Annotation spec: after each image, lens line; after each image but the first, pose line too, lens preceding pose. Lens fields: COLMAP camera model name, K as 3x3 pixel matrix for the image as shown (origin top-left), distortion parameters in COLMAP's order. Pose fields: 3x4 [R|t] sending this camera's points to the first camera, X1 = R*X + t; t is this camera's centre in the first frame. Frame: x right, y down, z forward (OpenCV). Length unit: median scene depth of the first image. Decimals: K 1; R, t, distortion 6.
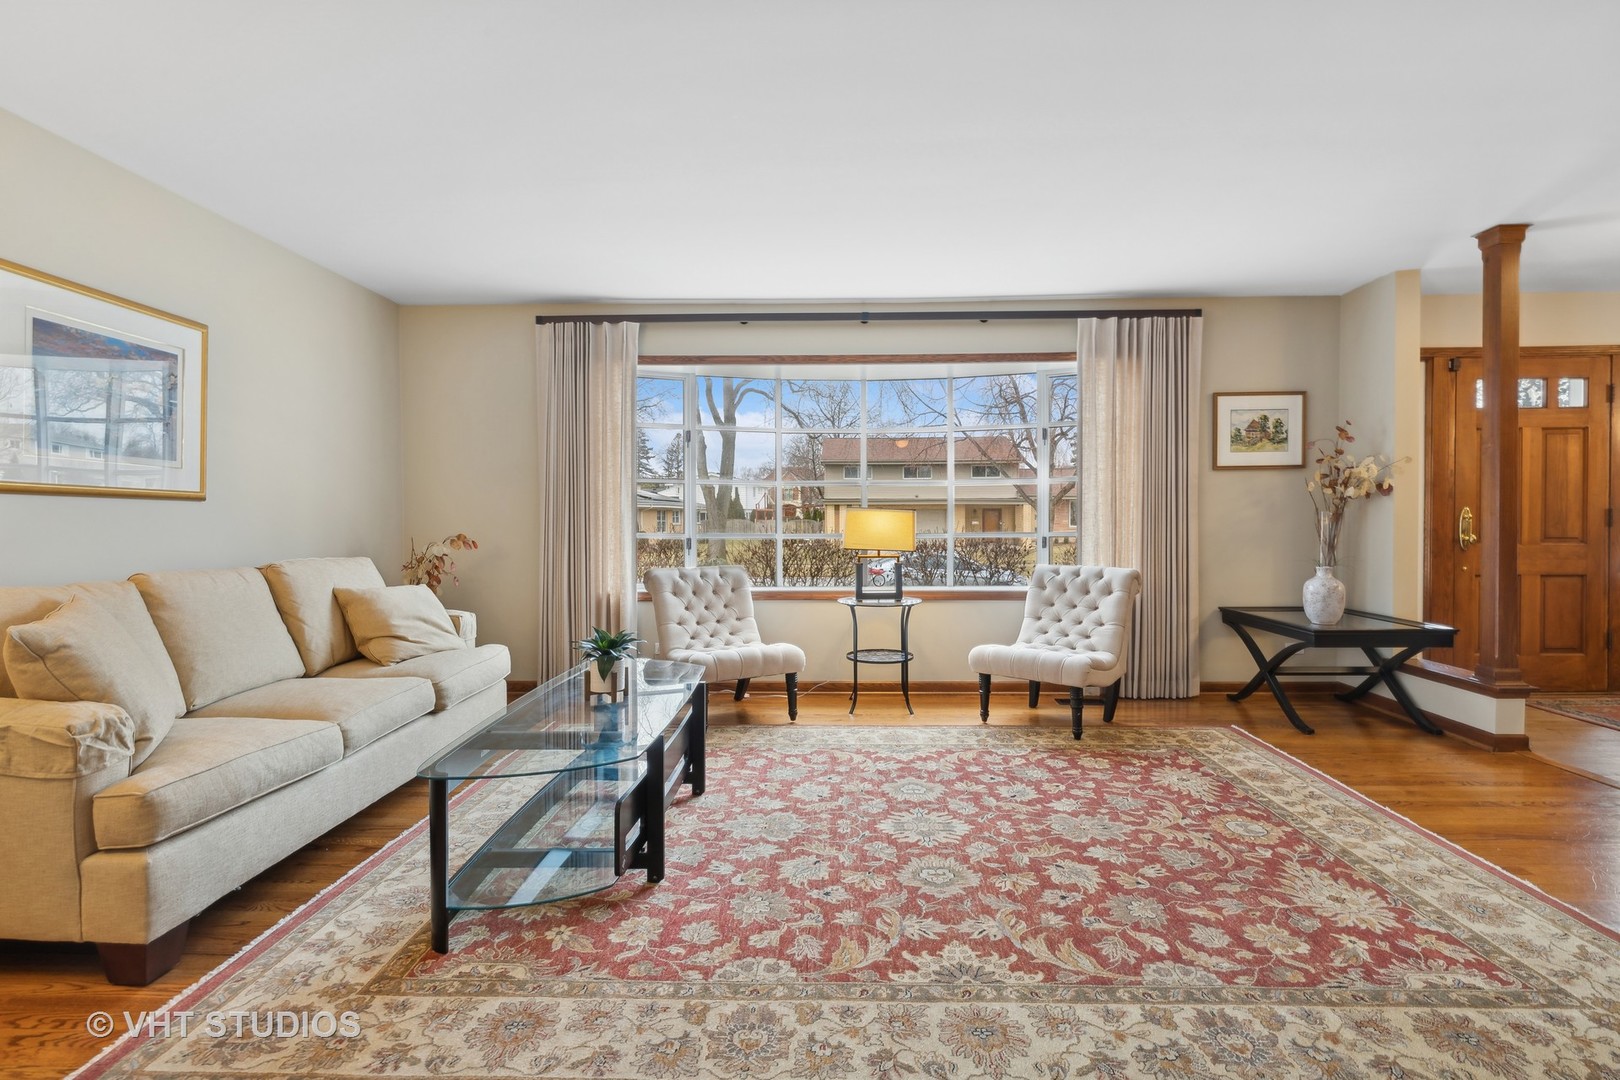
lens RADIAL K [[791.4, 0, 811.4], [0, 791.4, 534.3], [0, 0, 1]] dist [-0.000527, 0.001072]
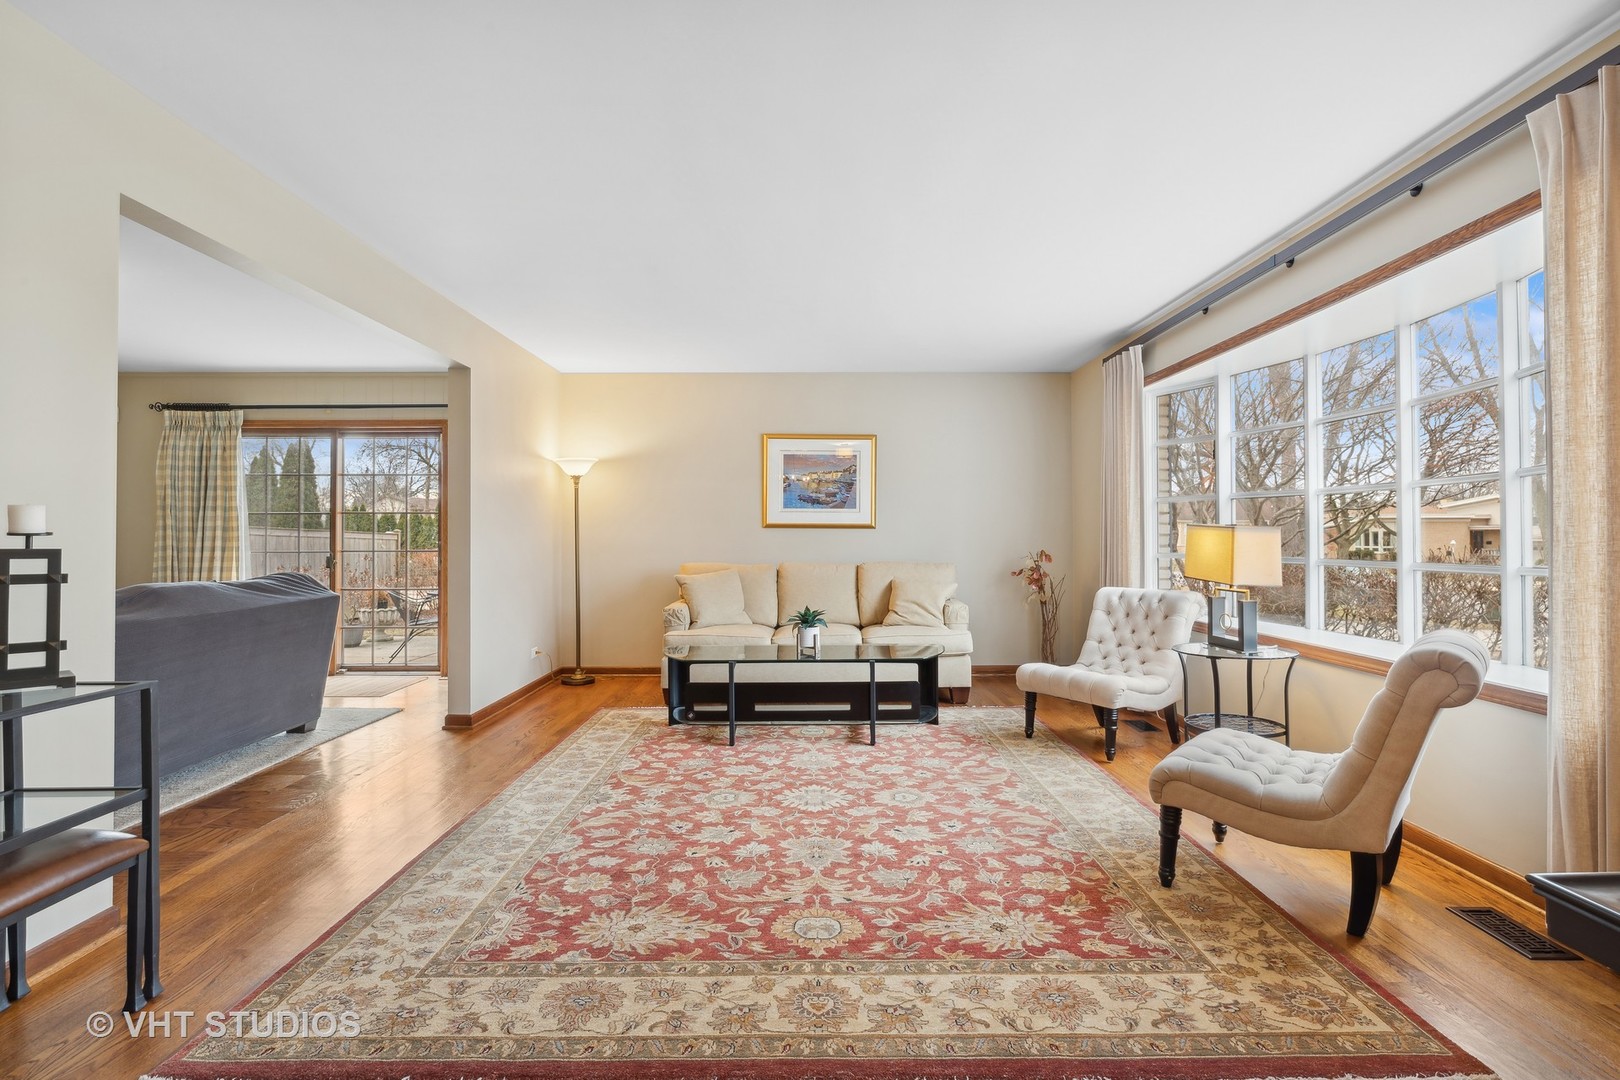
lens RADIAL K [[791.4, 0, 805.7], [0, 791.4, 533.8], [0, 0, 1]] dist [-0.000527, 0.001072]
pose [[0.024963, -0.004017, -0.999680, 1.307733], [-0.019393, 0.999802, -0.004501, -0.021477], [0.999500, 0.019499, 0.024880, 0.930566]]
